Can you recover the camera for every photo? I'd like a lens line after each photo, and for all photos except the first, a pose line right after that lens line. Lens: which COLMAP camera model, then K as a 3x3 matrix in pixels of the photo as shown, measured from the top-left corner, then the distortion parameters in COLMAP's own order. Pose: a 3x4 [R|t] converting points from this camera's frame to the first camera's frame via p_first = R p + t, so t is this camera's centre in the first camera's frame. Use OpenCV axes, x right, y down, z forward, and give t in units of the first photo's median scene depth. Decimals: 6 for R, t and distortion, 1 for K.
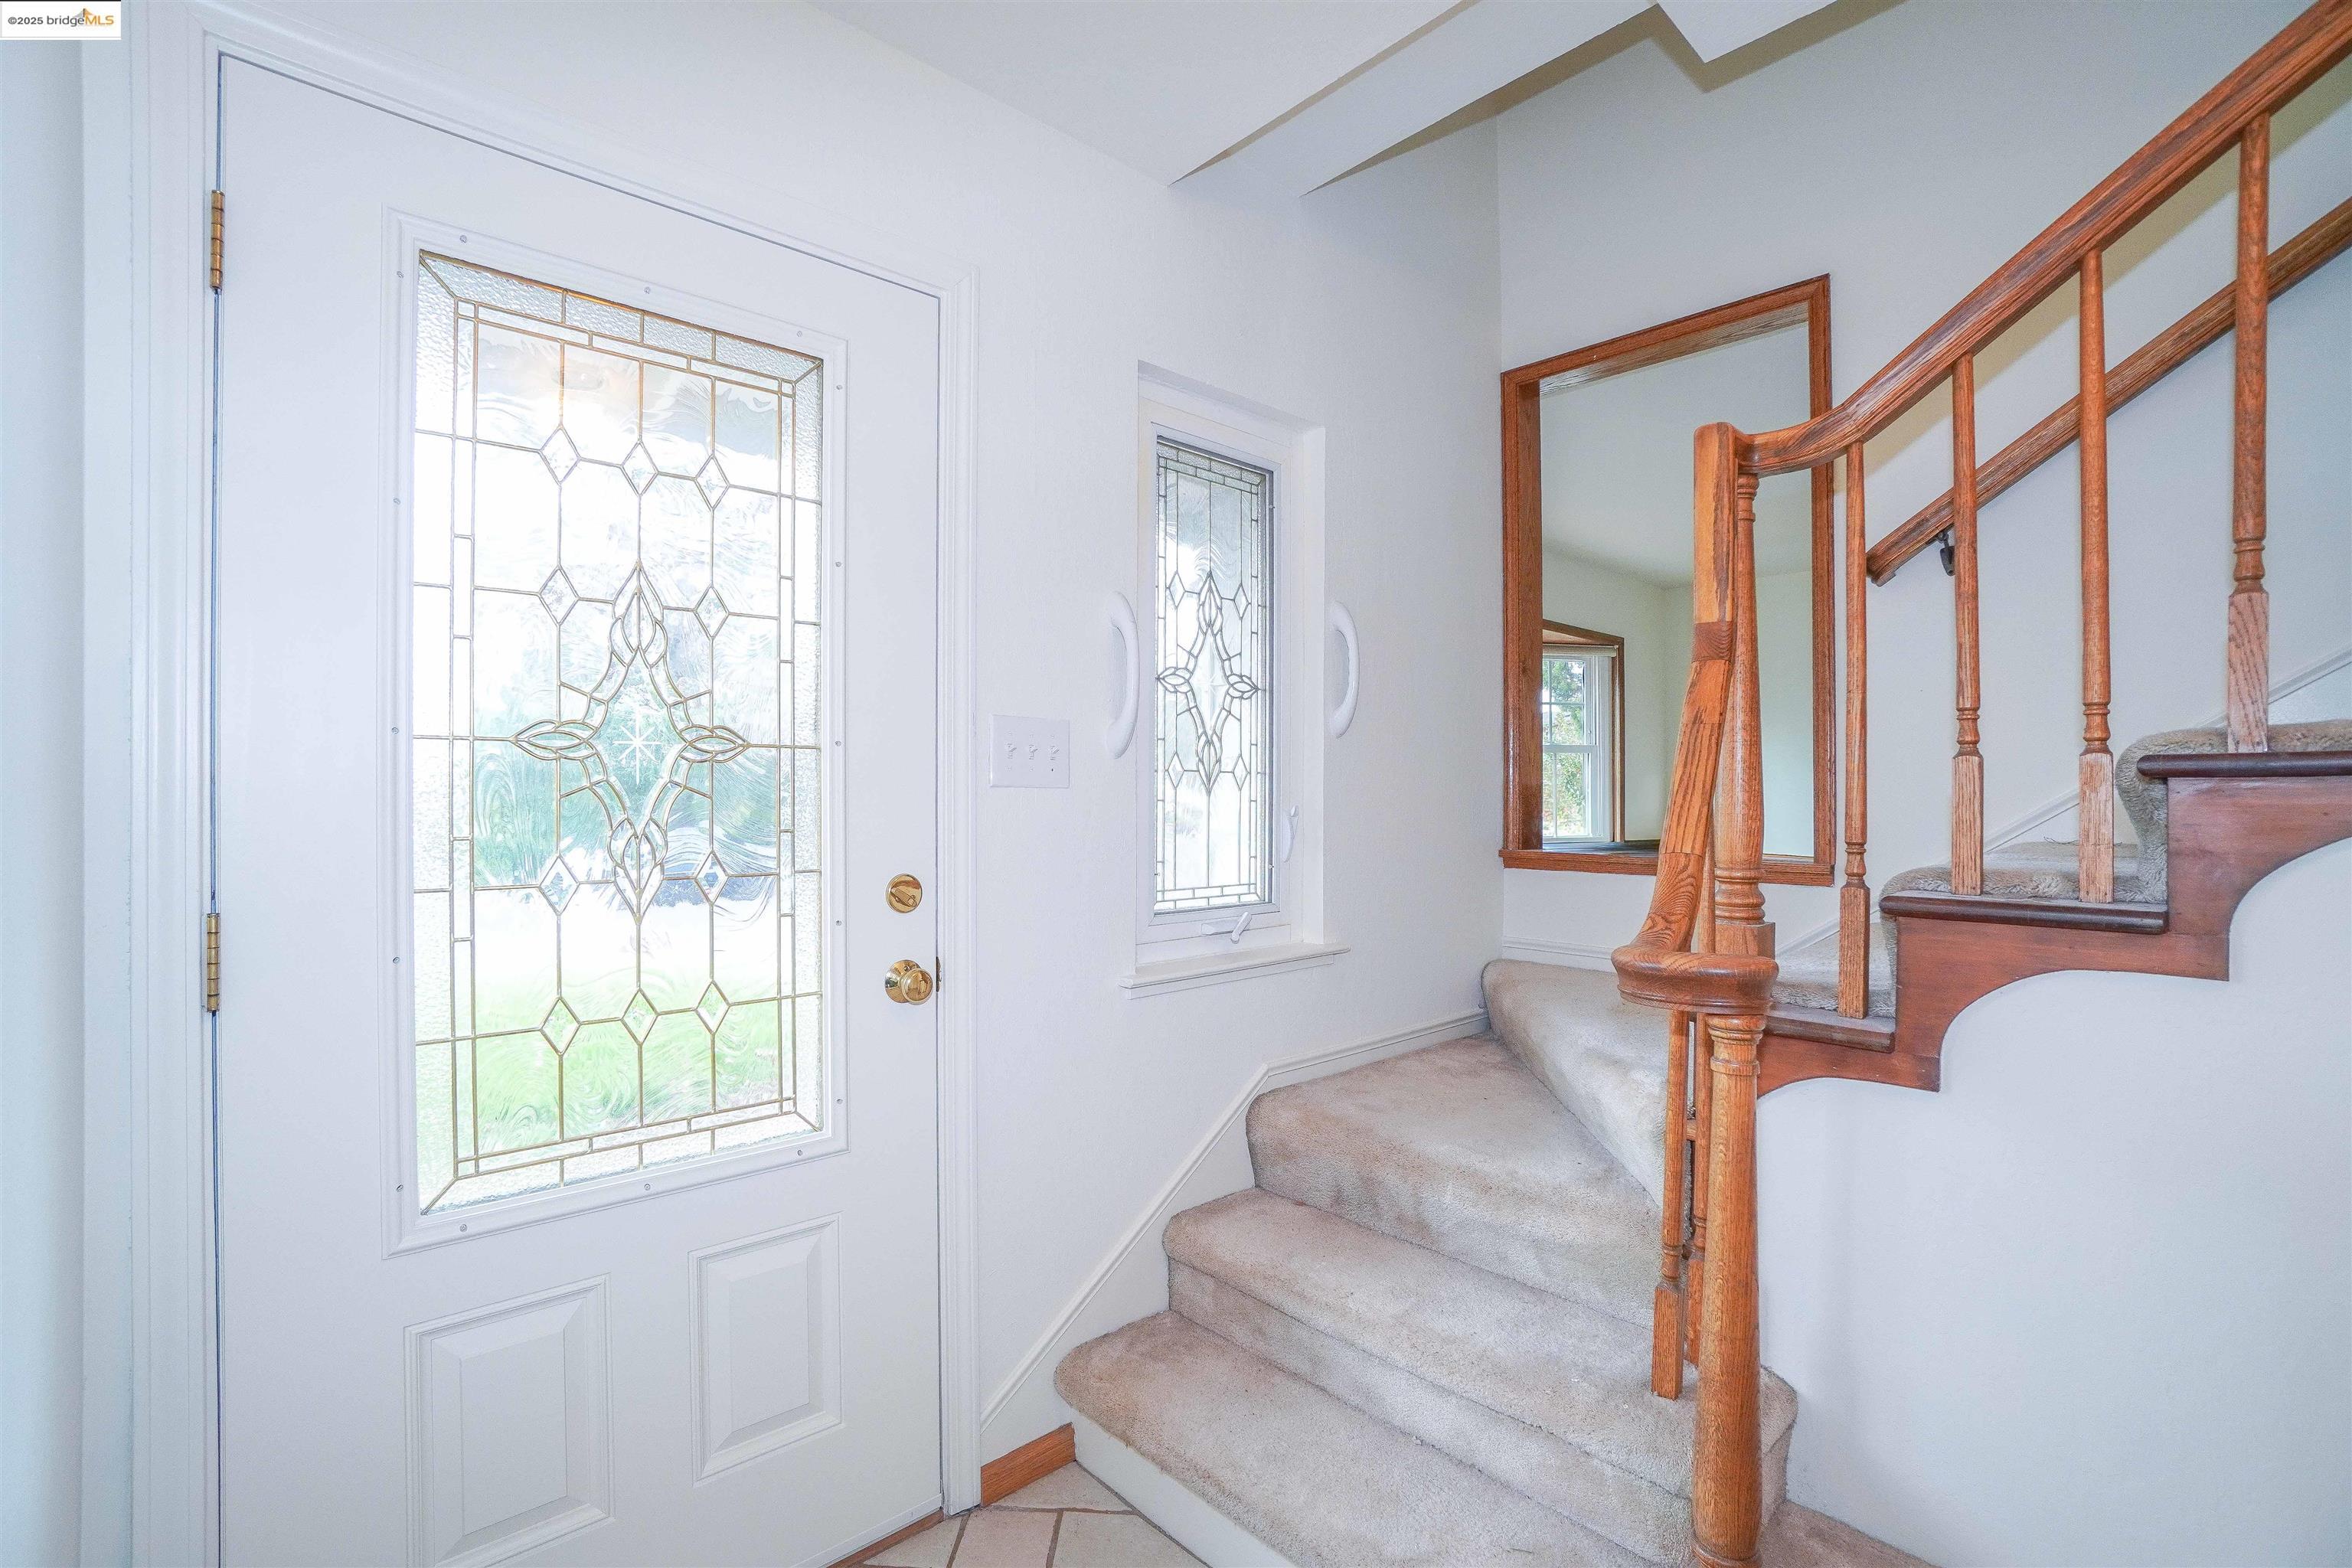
lens RADIAL K [[1052.4, 0, 1152.6], [0, 1052.4, 789.5], [0, 0, 1]] dist [-0.062531, 0.021551]
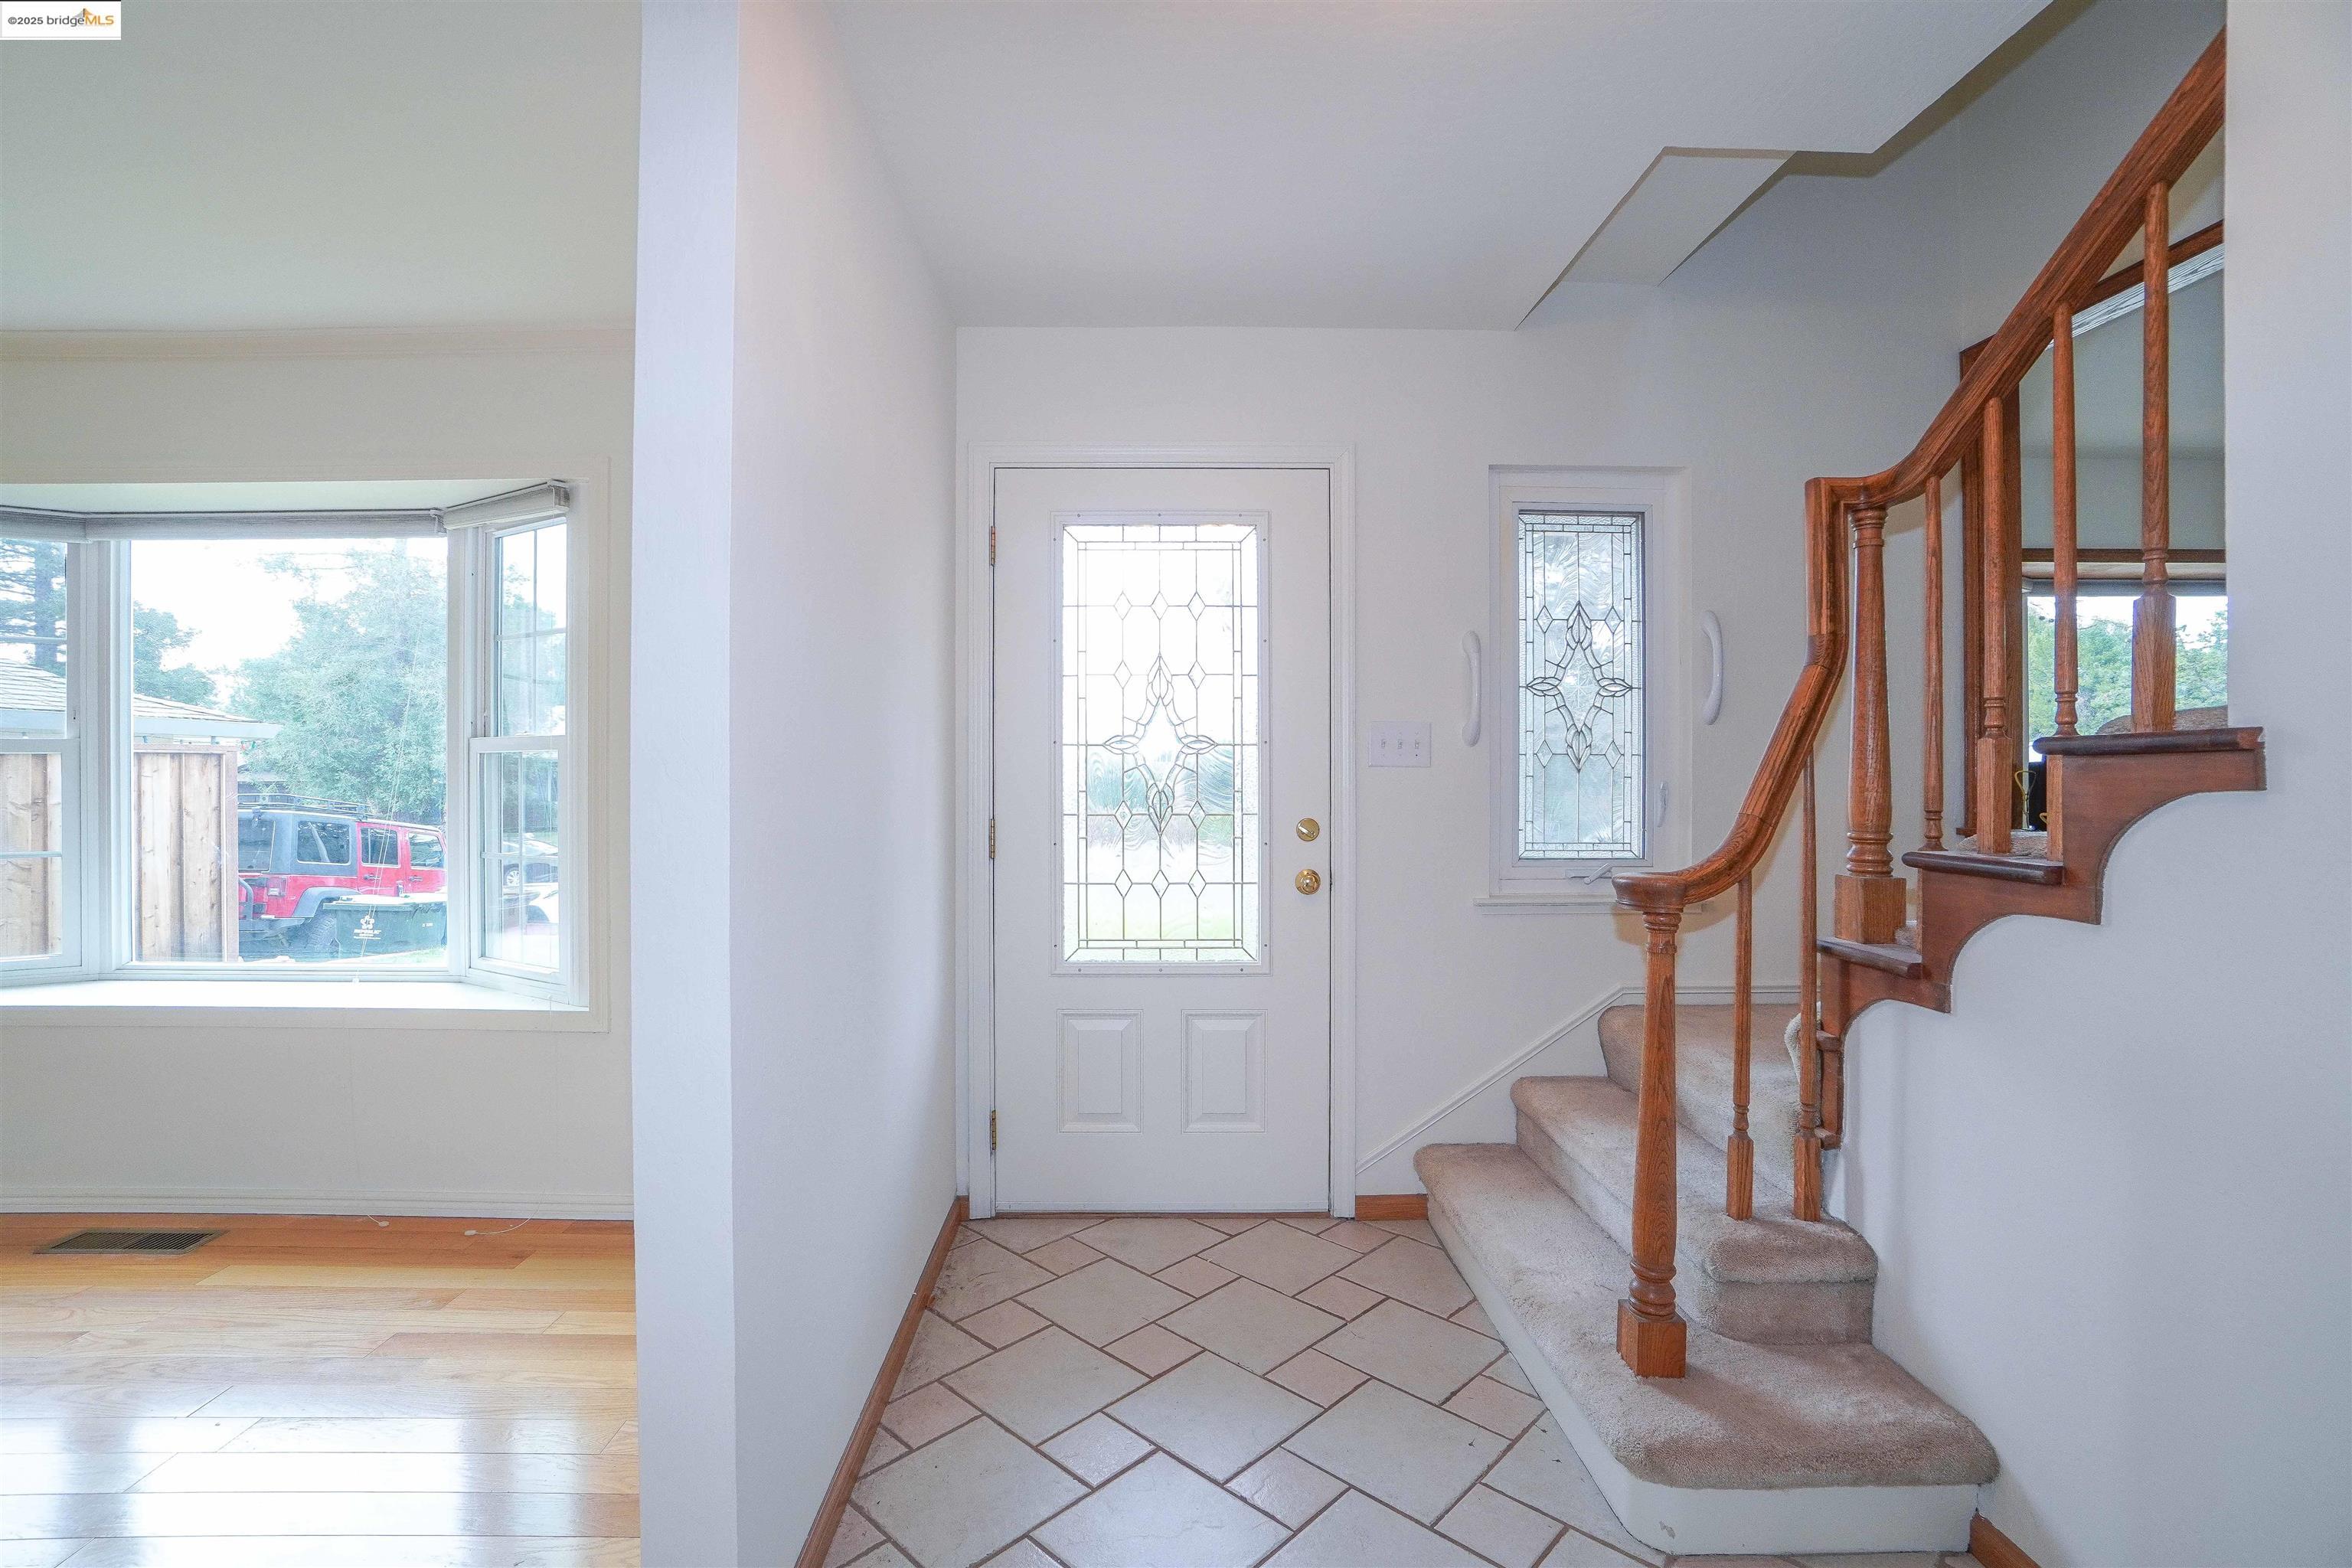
lens RADIAL K [[1139.1, 0, 1181.7], [0, 1139.1, 775.0], [0, 0, 1]] dist [-0.068737, 0.024805]
pose [[0.752009, 0.000401, -0.659152, 0.813962], [0.000321, 0.999999, 0.000974, 0.008875], [0.659152, -0.000944, 0.752009, -0.509424]]
